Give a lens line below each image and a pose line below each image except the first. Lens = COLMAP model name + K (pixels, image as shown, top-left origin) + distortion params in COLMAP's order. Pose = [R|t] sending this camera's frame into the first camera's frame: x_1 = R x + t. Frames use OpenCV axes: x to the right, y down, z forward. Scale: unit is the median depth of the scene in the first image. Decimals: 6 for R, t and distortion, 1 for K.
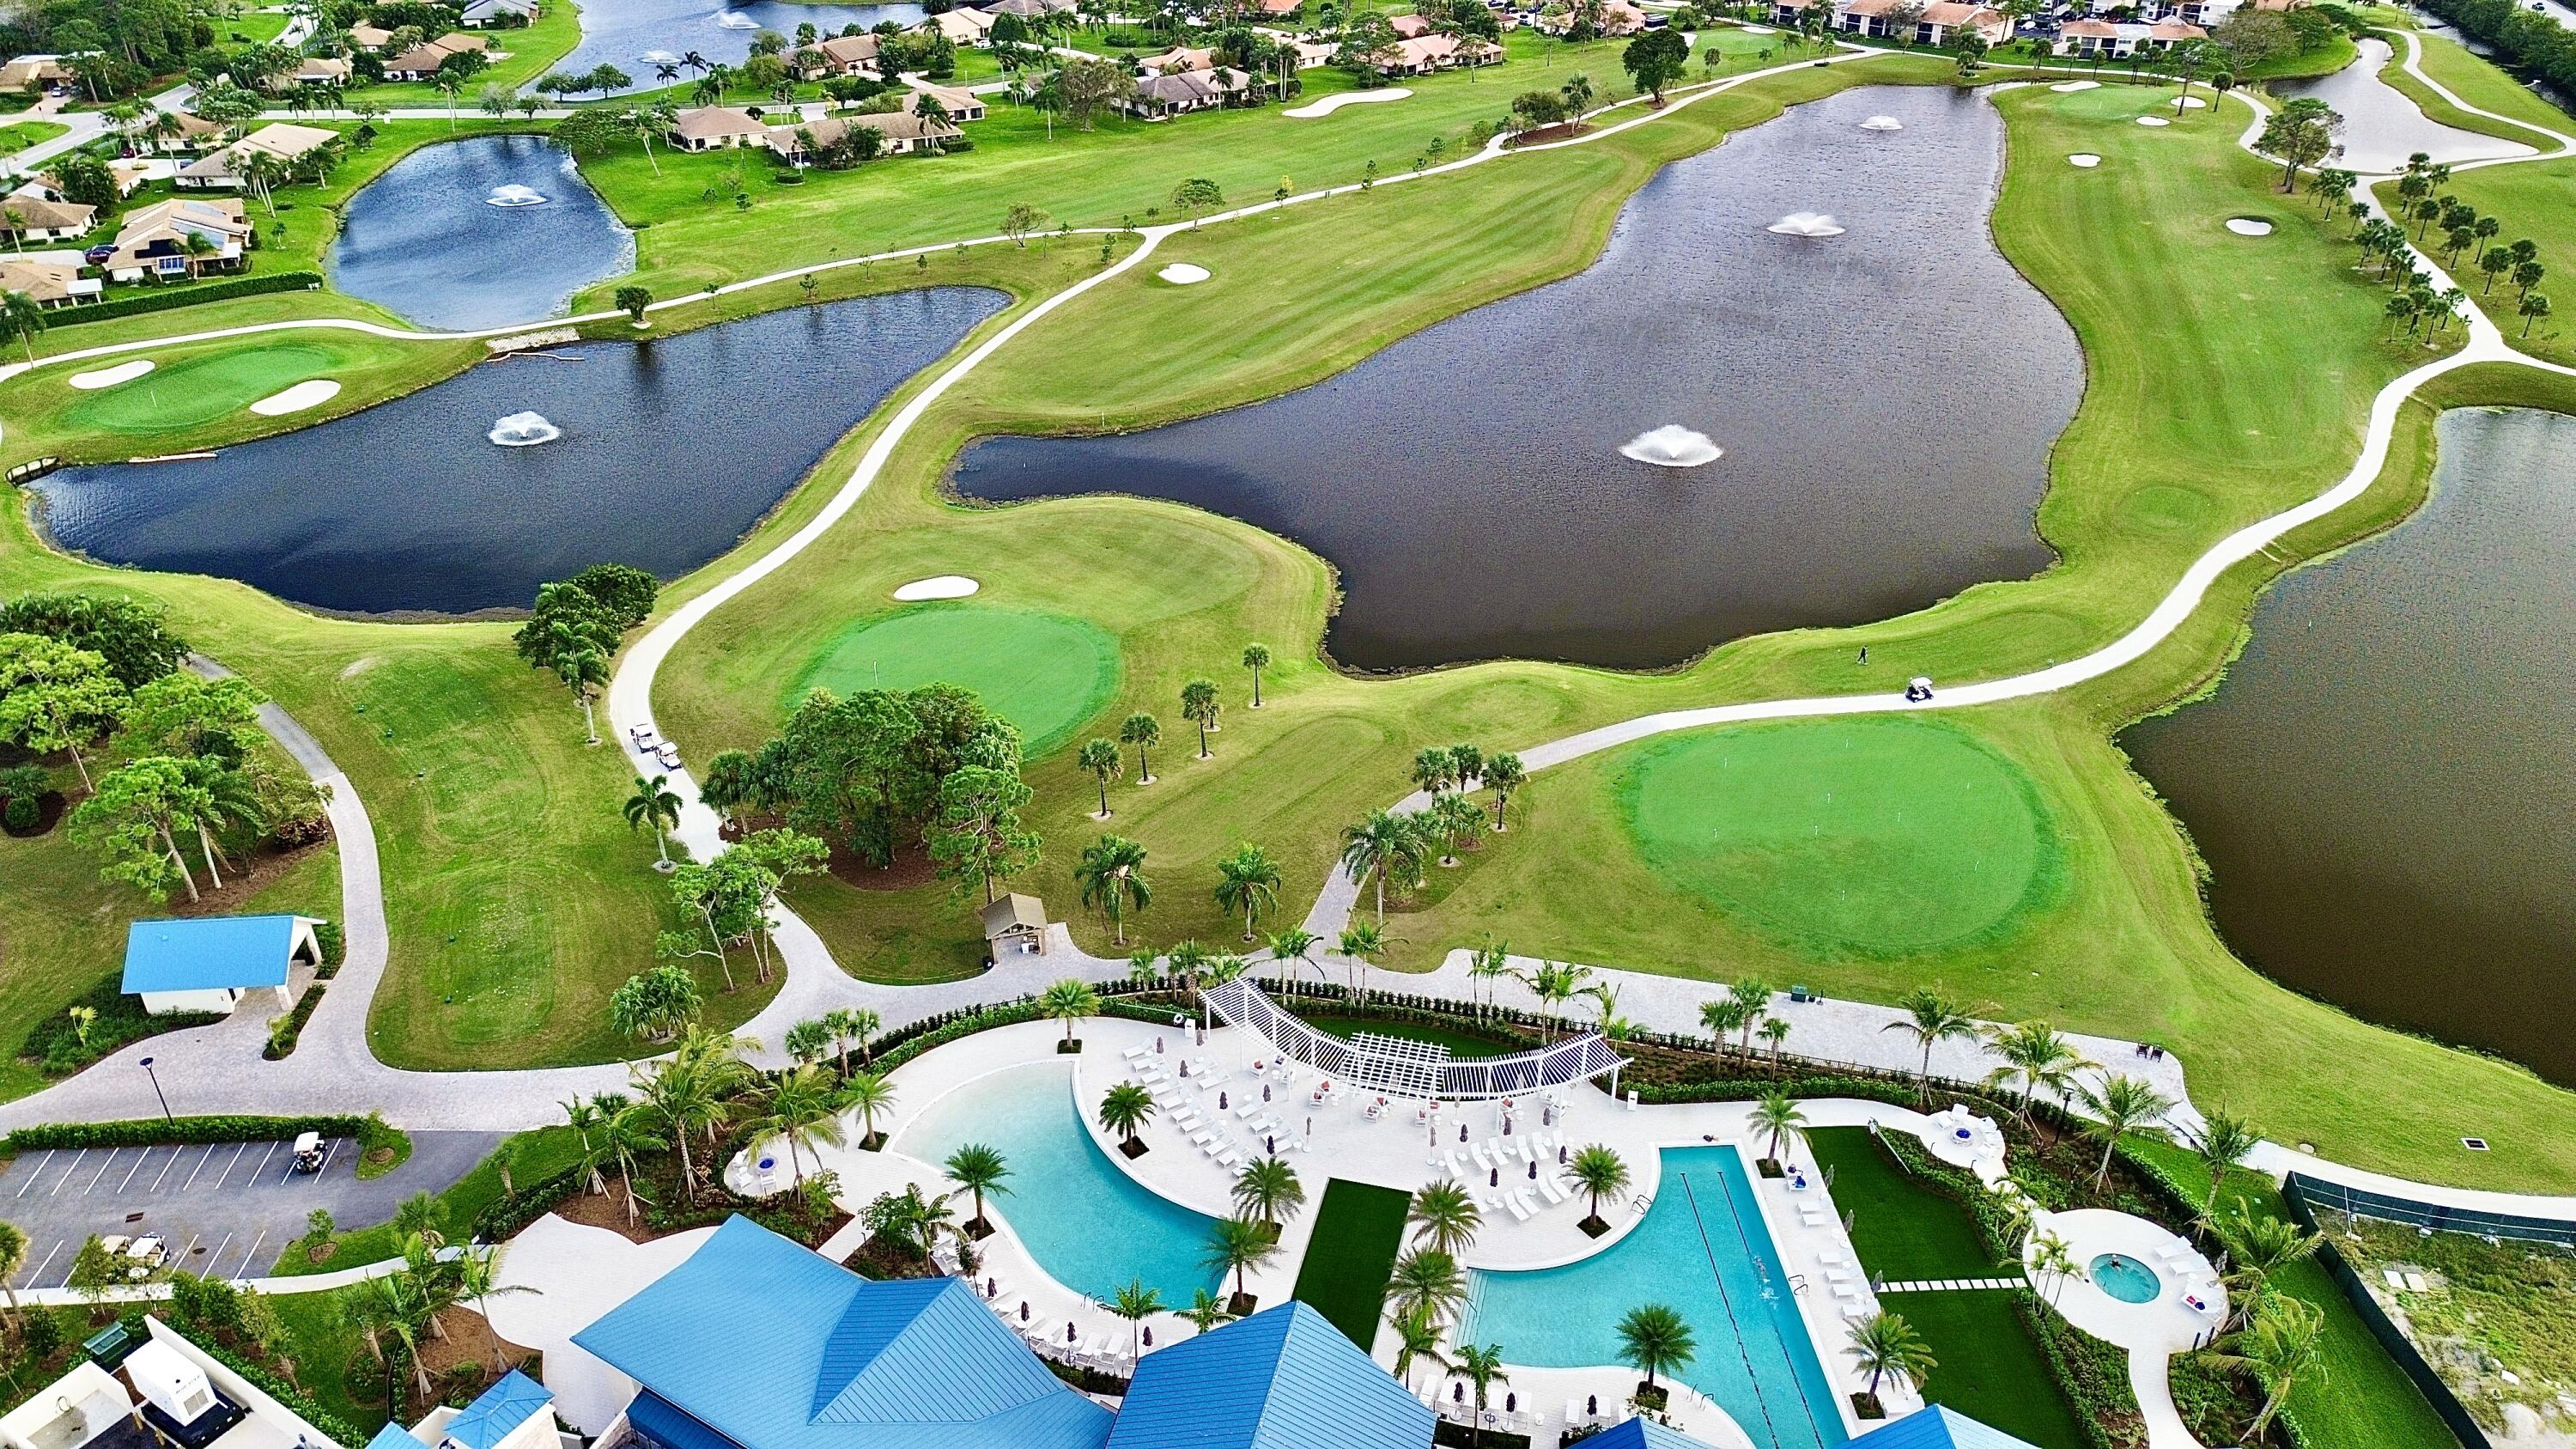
lens RADIAL K [[1825.0, 0, 1299.2], [0, 1825.0, 722.6], [0, 0, 1]] dist [0.054211, -0.063712]
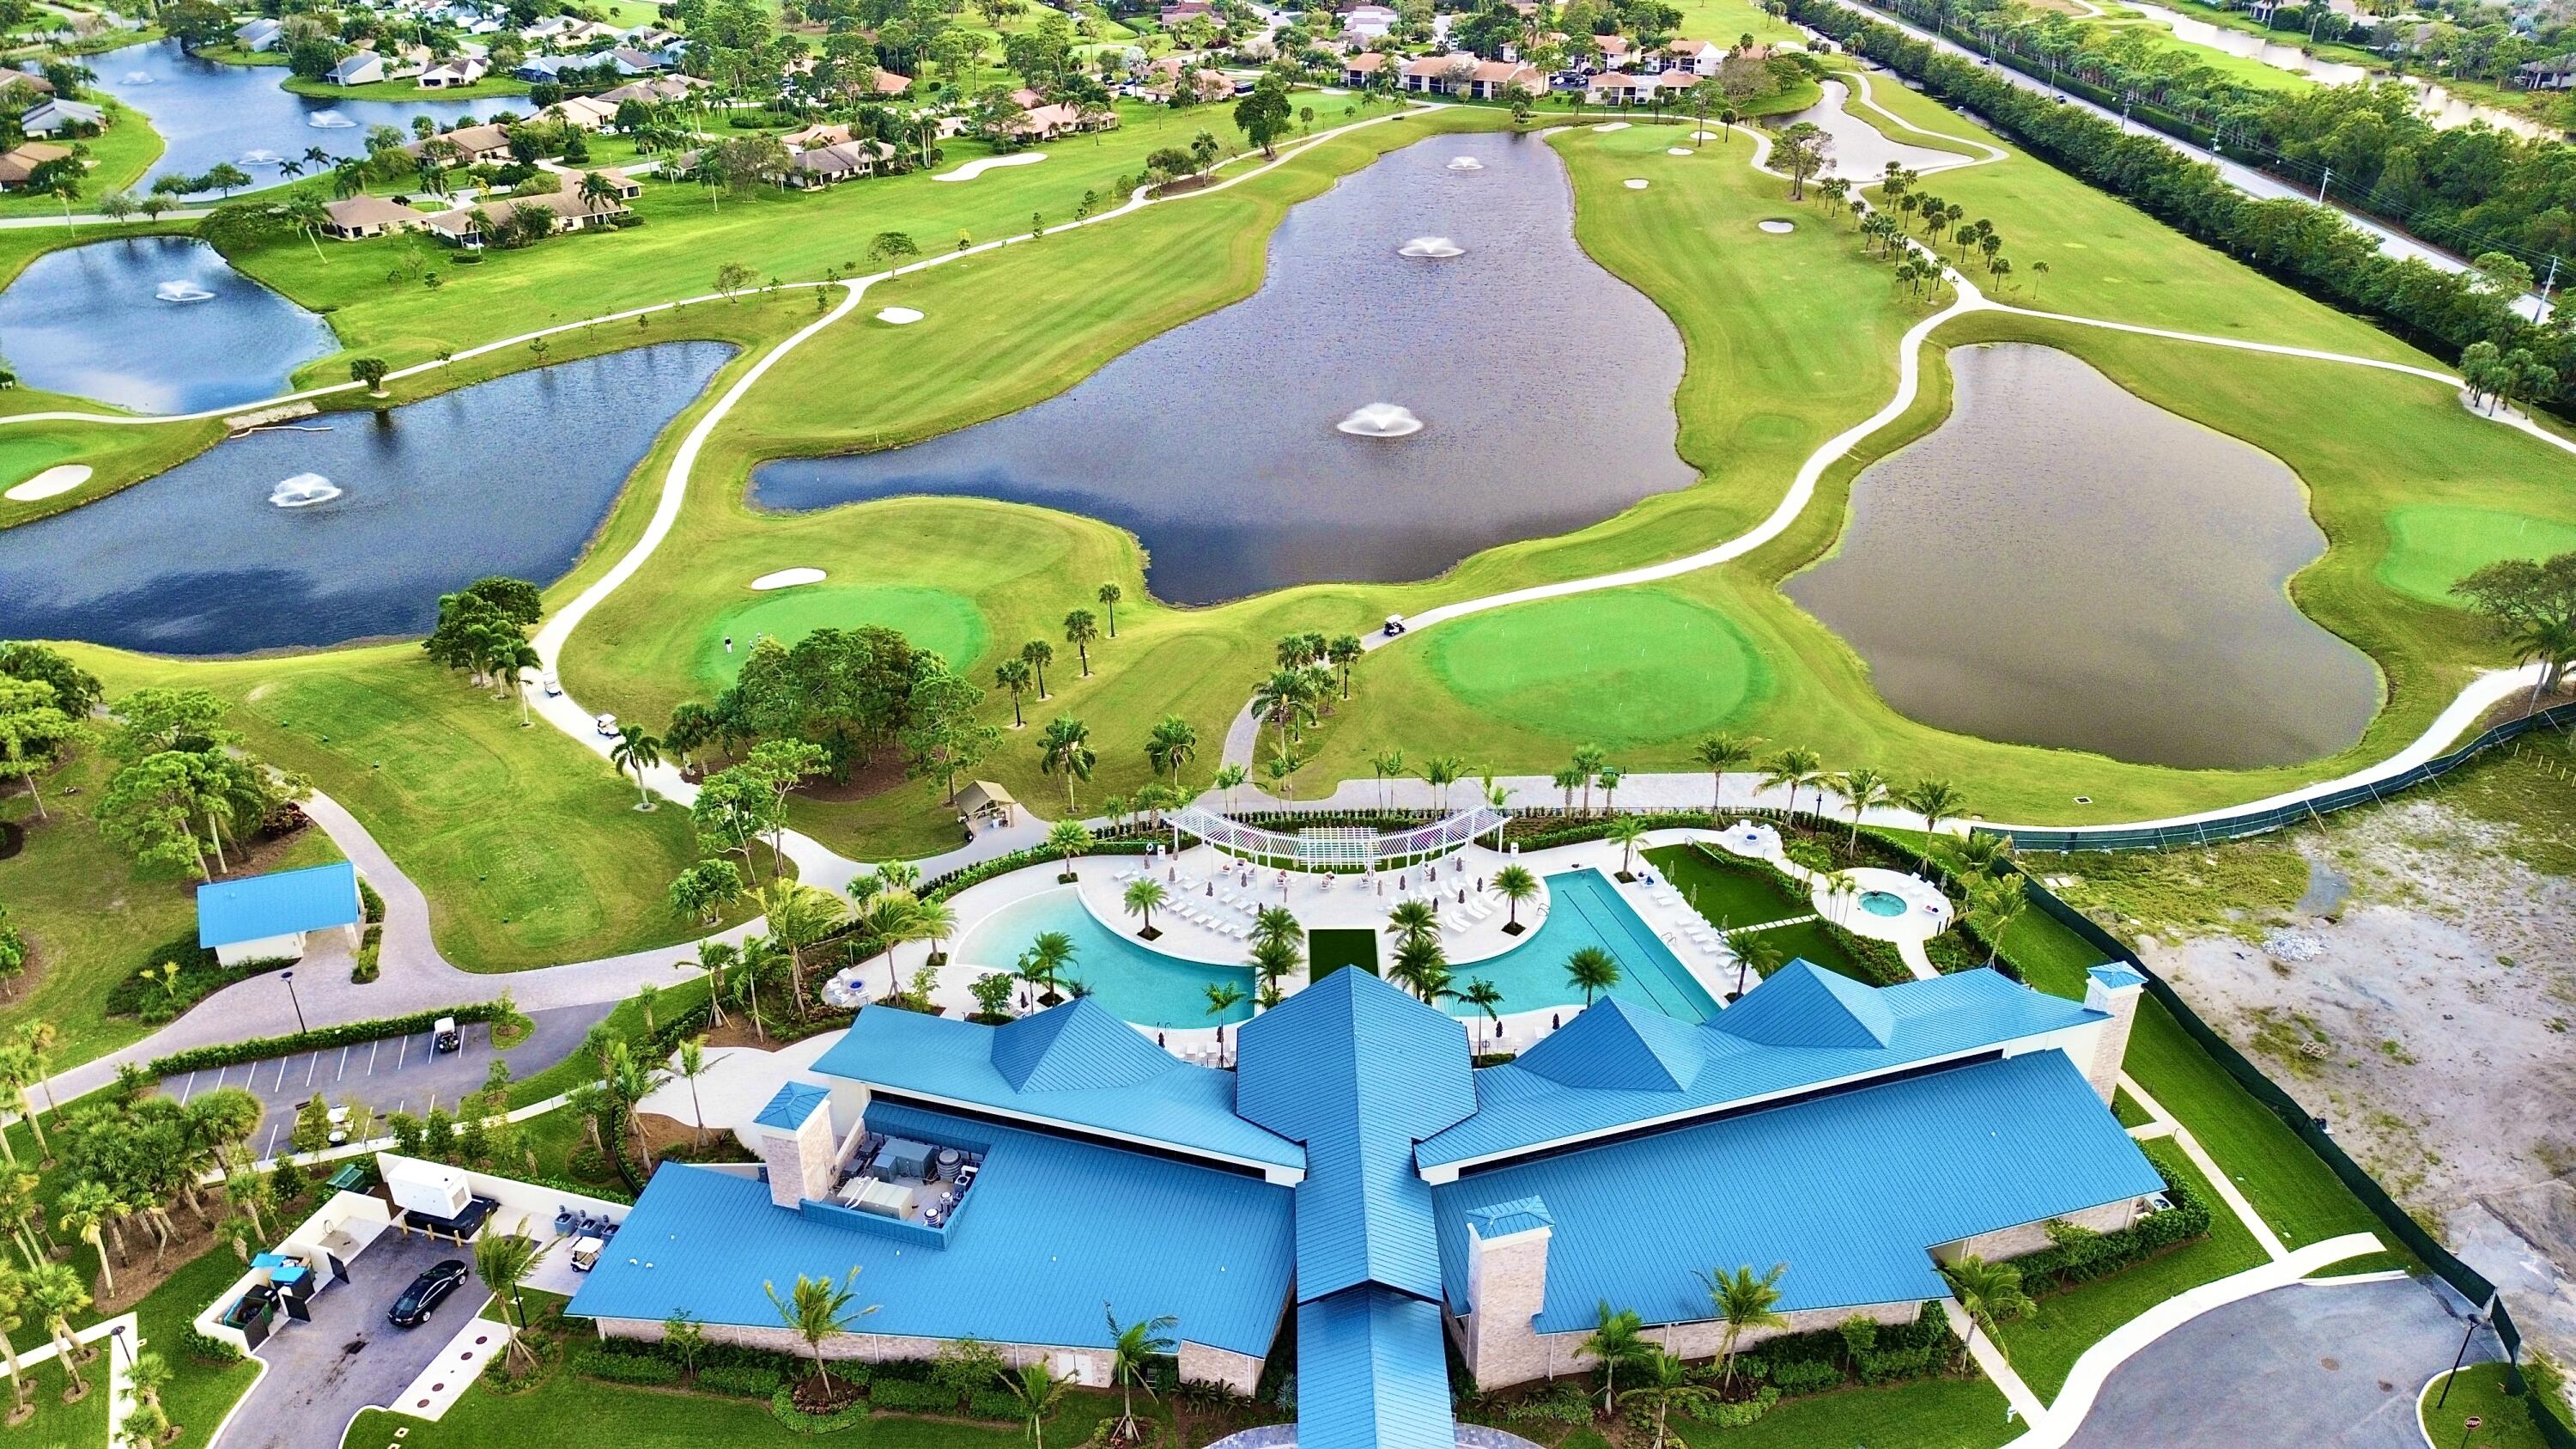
lens RADIAL K [[1825.0, 0, 1299.2], [0, 1825.0, 722.6], [0, 0, 1]] dist [0.054211, -0.063712]
pose [[0.968202, -0.113528, 0.222928, -0.110544], [0.123207, 0.991929, -0.029956, 0.060582], [-0.217727, 0.056469, 0.974375, -0.107924]]
